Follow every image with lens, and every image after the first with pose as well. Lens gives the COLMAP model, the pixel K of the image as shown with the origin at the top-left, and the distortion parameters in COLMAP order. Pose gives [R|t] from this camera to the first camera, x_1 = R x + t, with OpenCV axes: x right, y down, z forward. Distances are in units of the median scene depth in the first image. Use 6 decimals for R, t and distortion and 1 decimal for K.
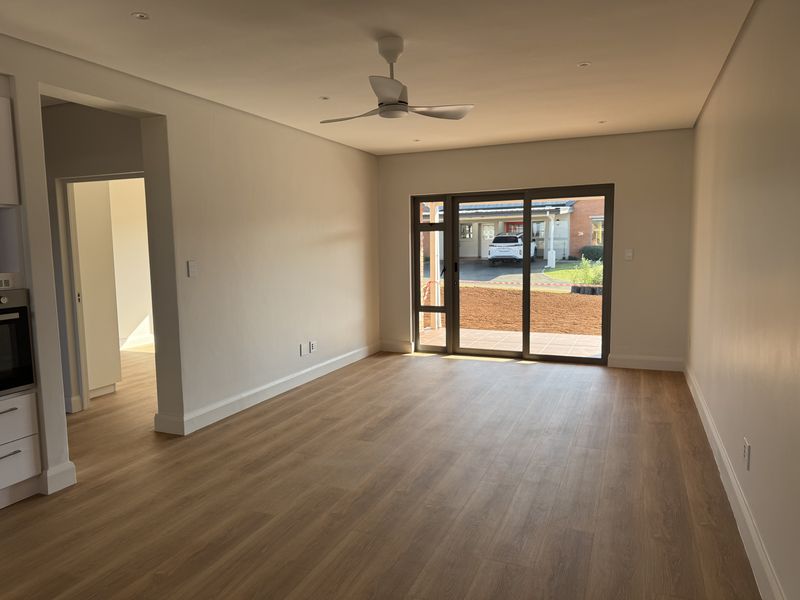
lens RADIAL K [[560.1, 0, 400.0], [0, 560.1, 301.1], [0, 0, 1]] dist [0.121320, -0.171842]
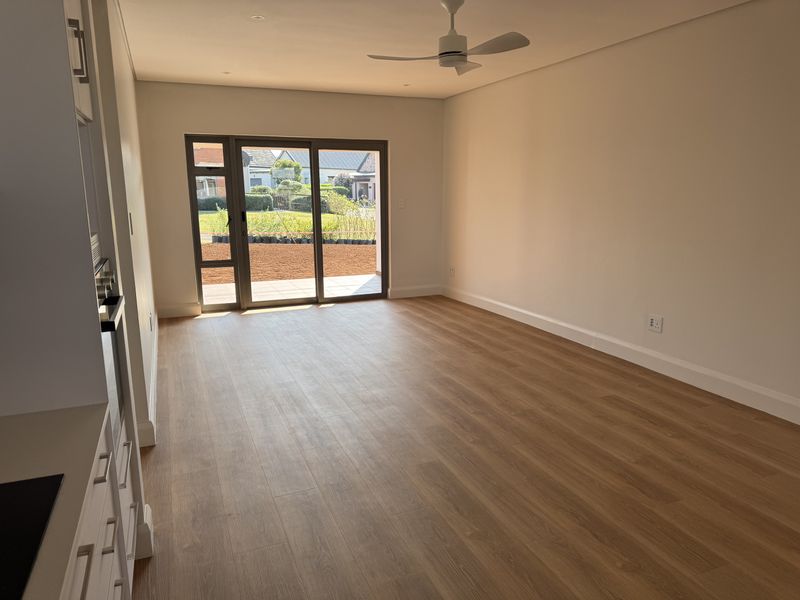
lens RADIAL K [[560.1, 0, 400.0], [0, 560.1, 301.1], [0, 0, 1]] dist [0.121320, -0.171842]
pose [[0.703018, -0.128014, 0.699556, -0.447871], [0.066894, 0.991208, 0.114160, -0.013074], [-0.708019, -0.033460, 0.705400, 0.163708]]
